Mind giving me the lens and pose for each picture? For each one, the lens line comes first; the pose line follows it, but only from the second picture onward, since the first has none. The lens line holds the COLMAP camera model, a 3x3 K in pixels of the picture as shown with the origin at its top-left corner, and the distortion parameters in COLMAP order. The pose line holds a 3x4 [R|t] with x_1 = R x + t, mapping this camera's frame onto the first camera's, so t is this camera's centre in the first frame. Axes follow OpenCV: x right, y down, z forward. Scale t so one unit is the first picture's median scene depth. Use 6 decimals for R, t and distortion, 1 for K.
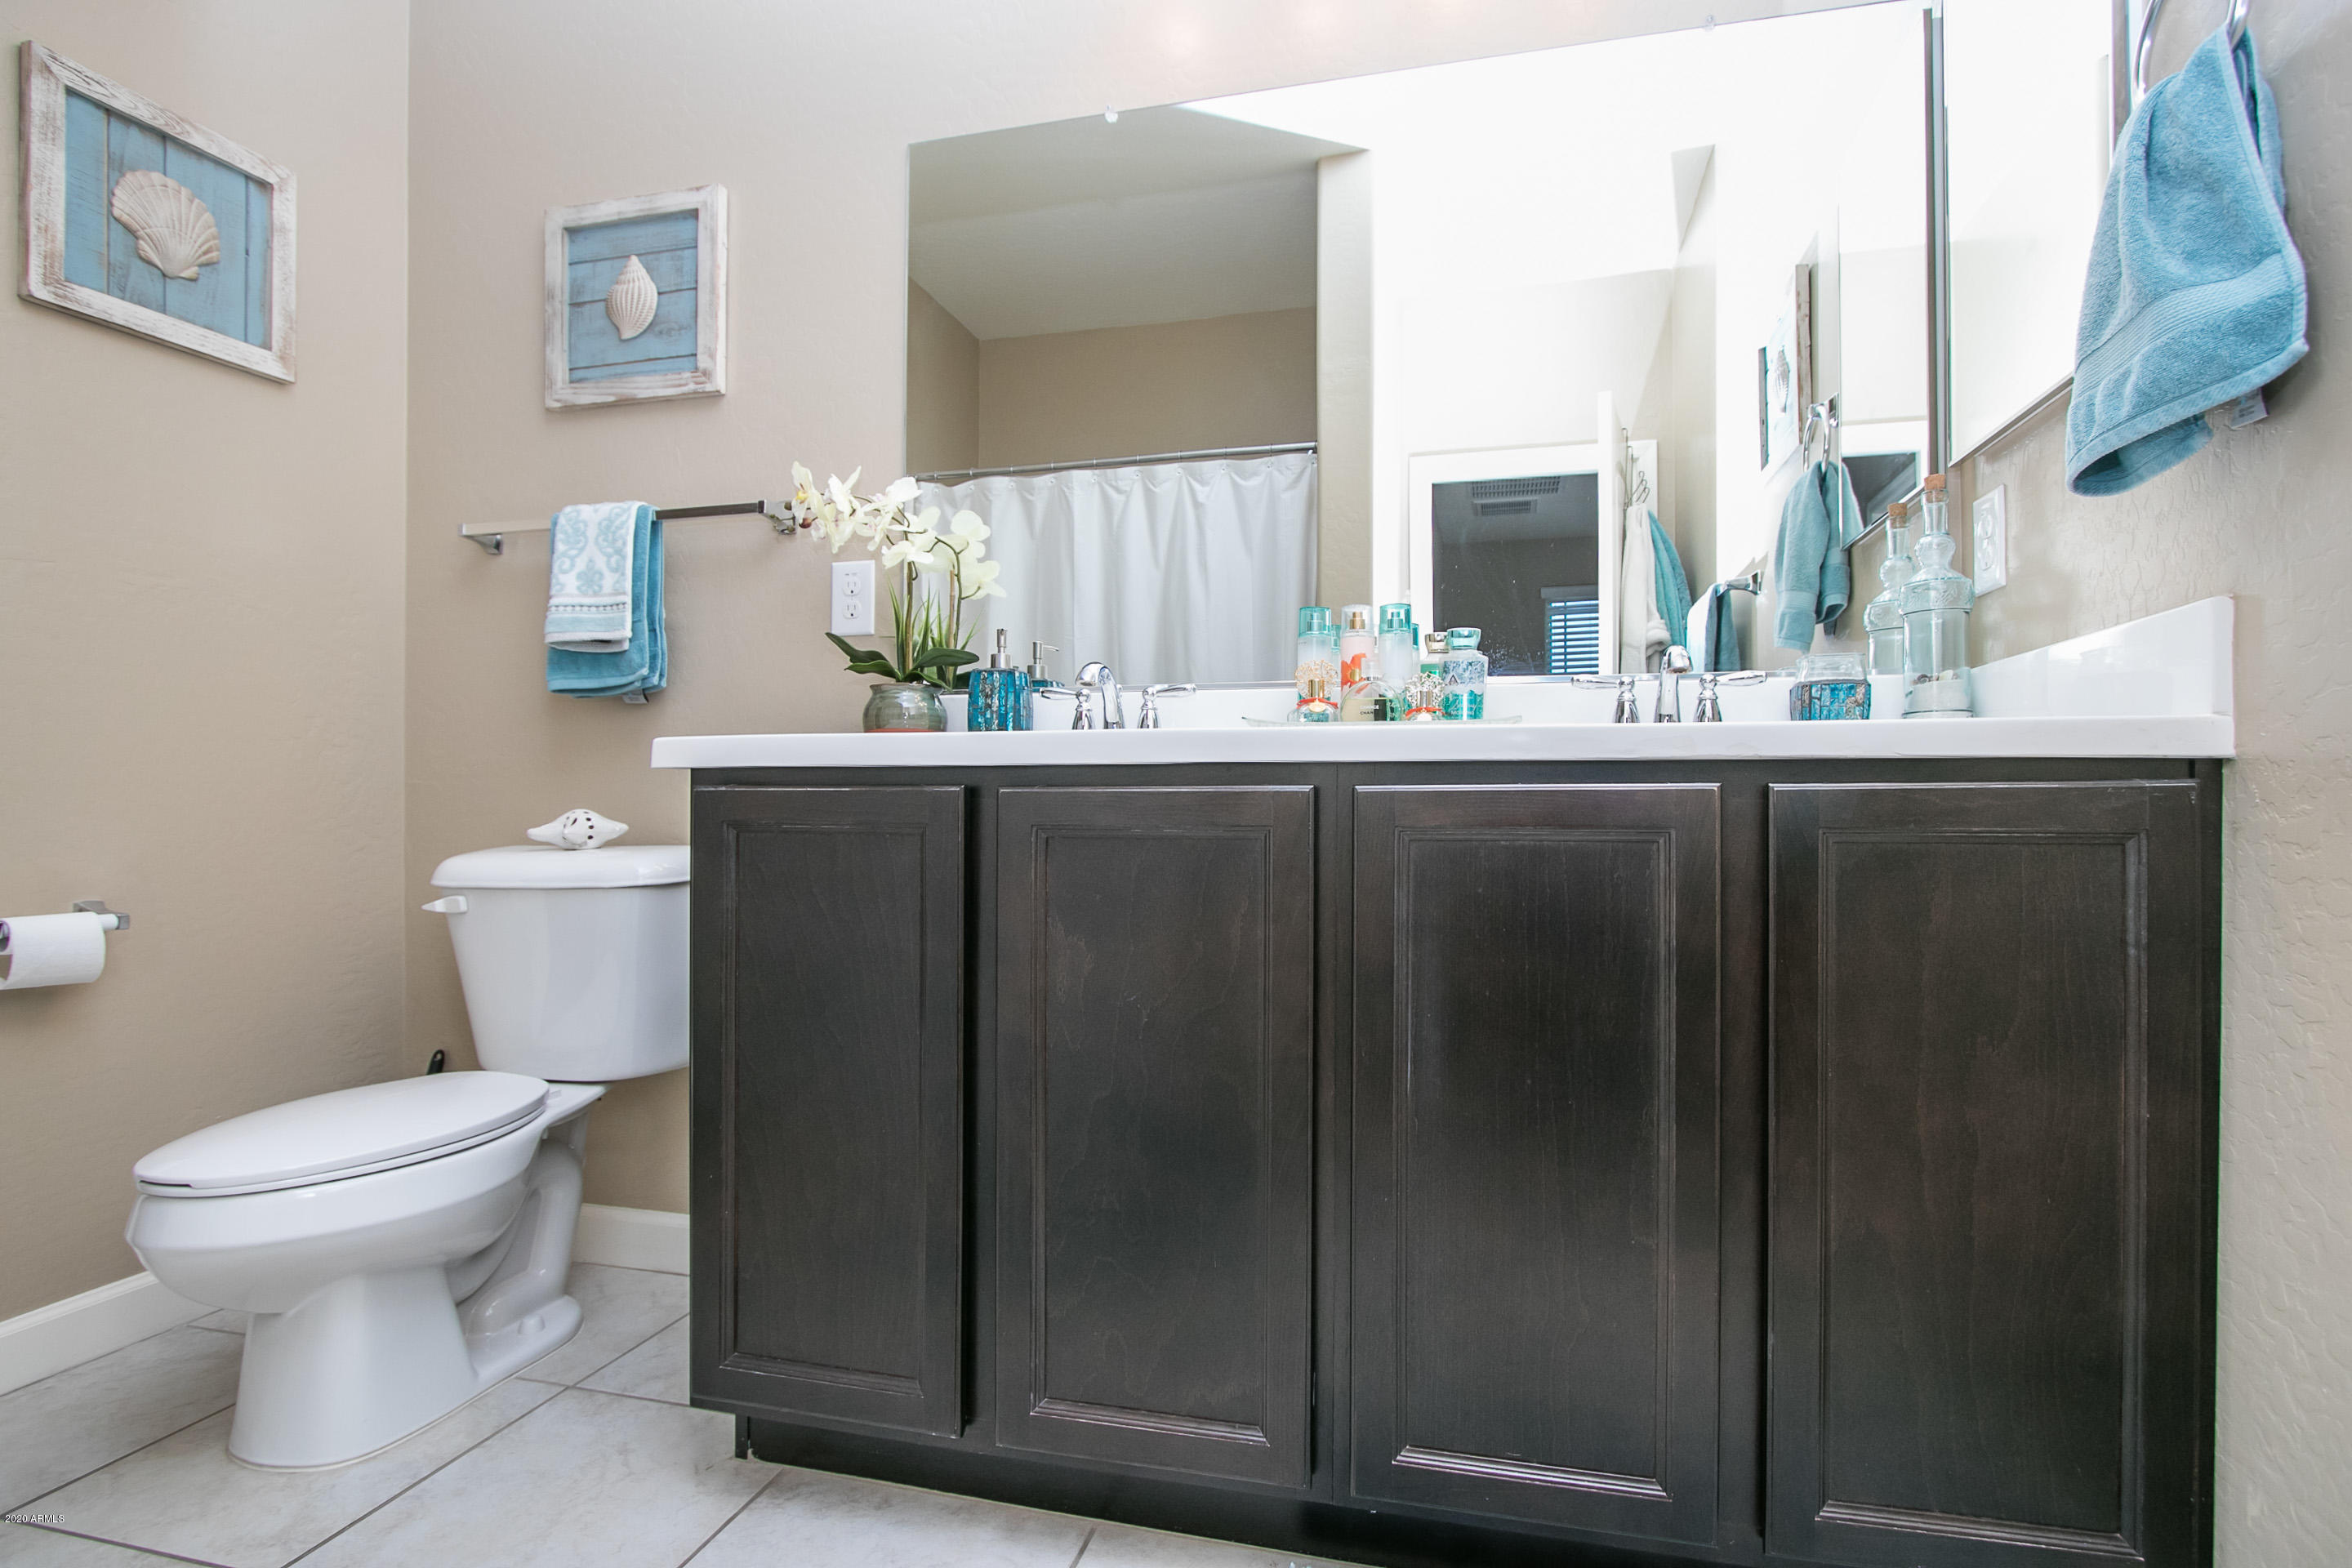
lens RADIAL K [[1204.5, 0, 1195.3], [0, 1204.5, 825.2], [0, 0, 1]] dist [-0.017531, 0.001323]
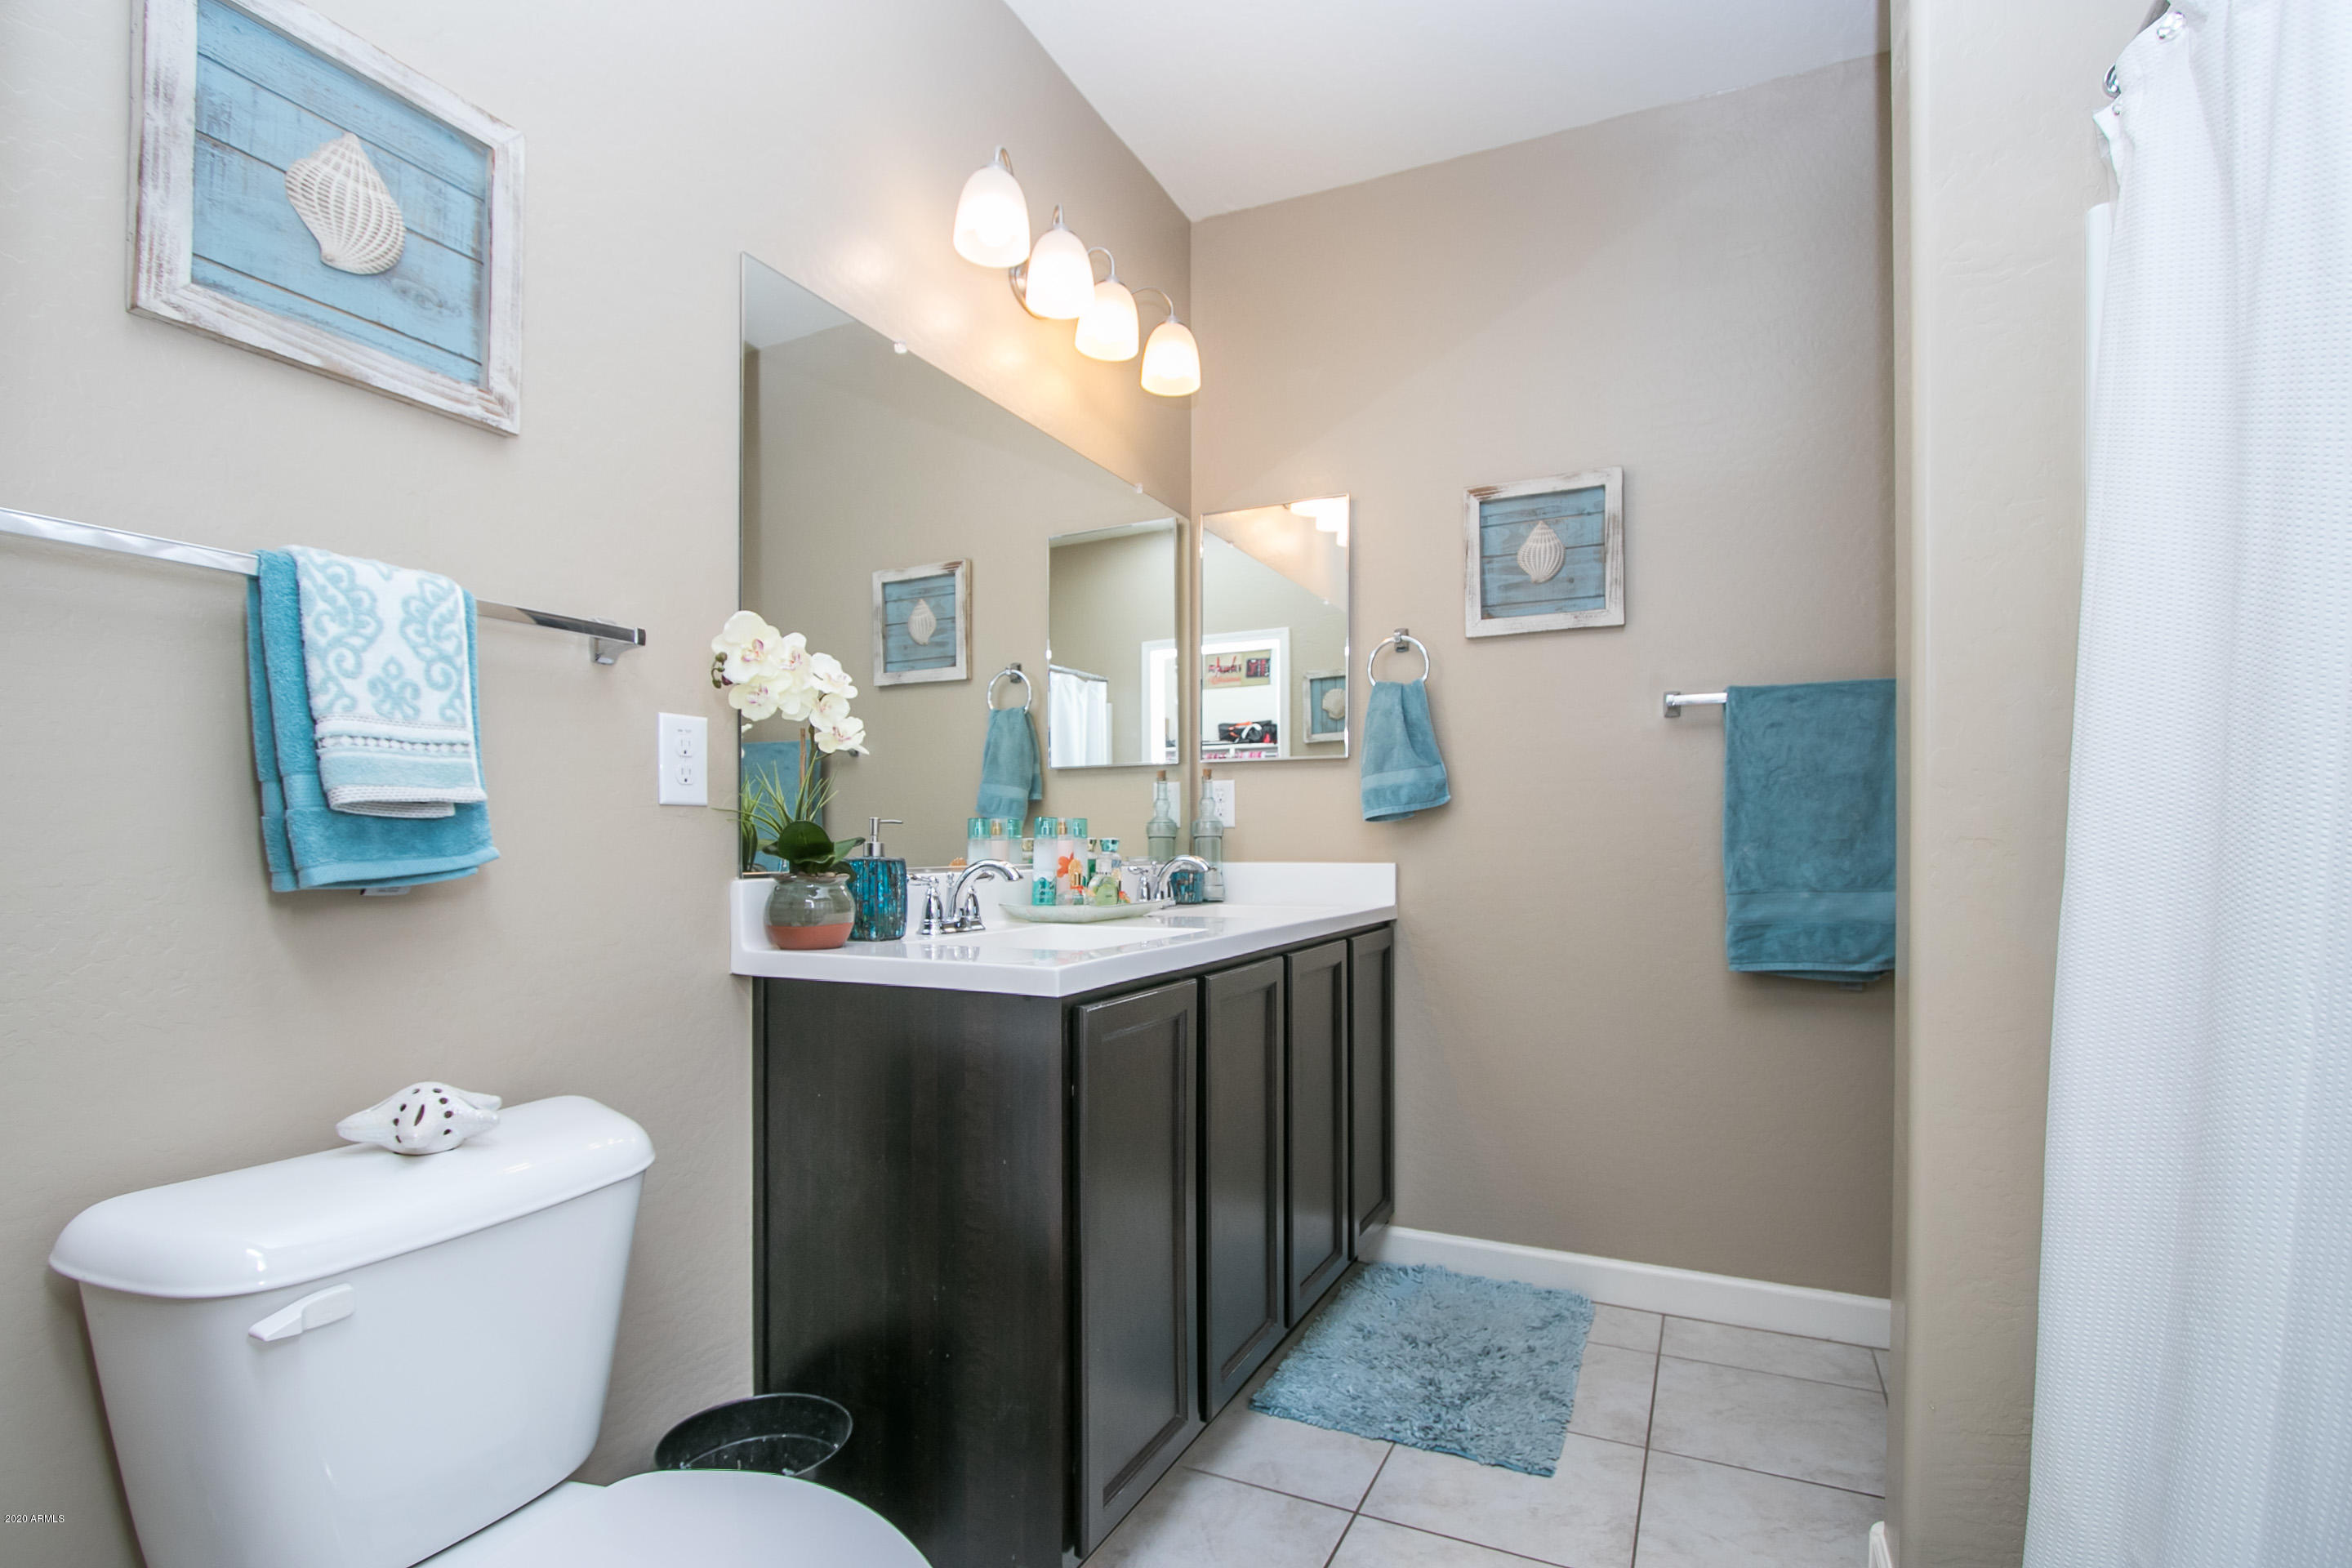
lens RADIAL K [[1141.4, 0, 1182.6], [0, 1141.4, 837.9], [0, 0, 1]] dist [-0.001295, -0.000694]
pose [[0.194291, 0.001514, 0.980943, -0.972436], [0.008746, 0.999956, -0.003276, -0.129379], [-0.980905, 0.009216, 0.194269, 0.511214]]
